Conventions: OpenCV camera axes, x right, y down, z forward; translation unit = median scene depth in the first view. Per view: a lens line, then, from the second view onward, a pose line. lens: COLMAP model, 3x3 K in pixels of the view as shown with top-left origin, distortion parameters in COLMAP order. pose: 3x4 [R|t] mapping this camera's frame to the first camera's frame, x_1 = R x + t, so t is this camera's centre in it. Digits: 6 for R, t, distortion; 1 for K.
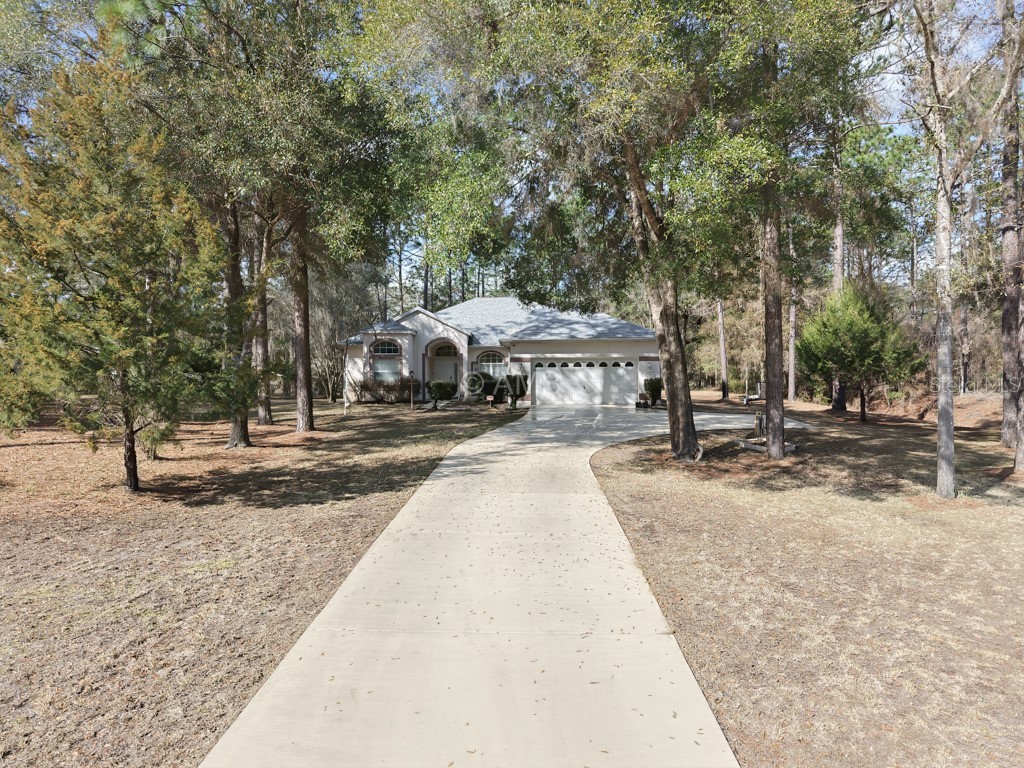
lens RADIAL K [[716.6, 0, 512.0], [0, 716.6, 384.0], [0, 0, 1]] dist [0.000123, -0.000017]
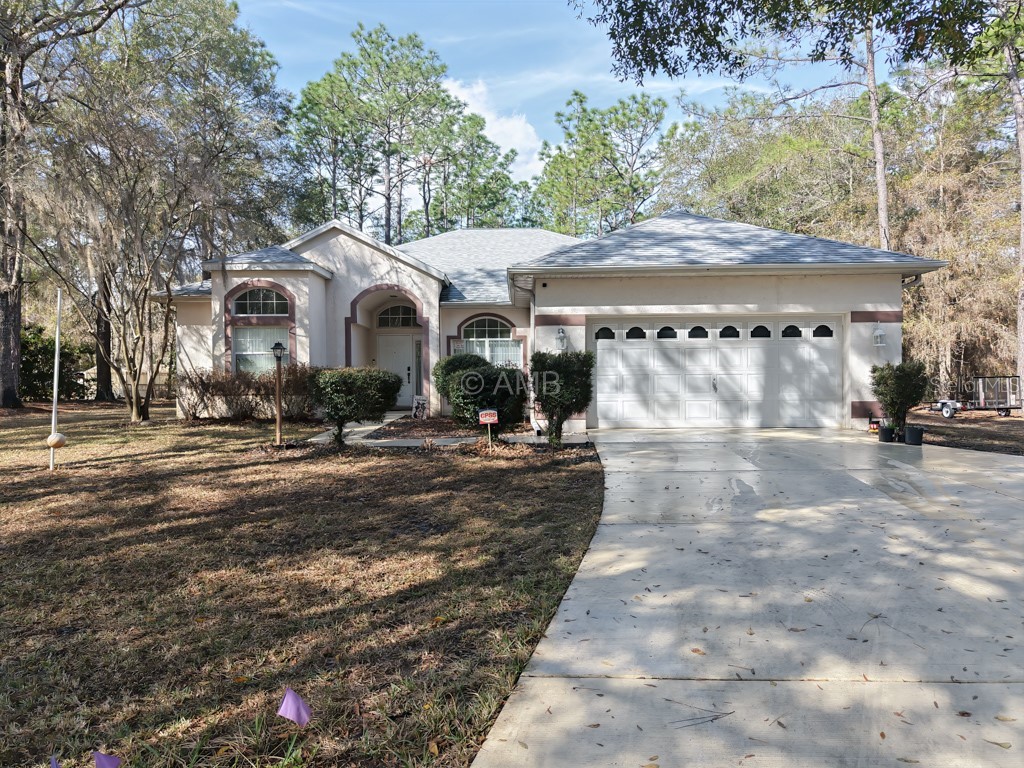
lens RADIAL K [[645.7, 0, 512.0], [0, 645.7, 384.0], [0, 0, 1]] dist [-0.005573, 0.001138]
pose [[0.999811, -0.001381, 0.019382, -0.023018], [0.001341, 0.999997, 0.002107, 0.001728], [-0.019385, -0.002080, 0.999810, 0.620109]]
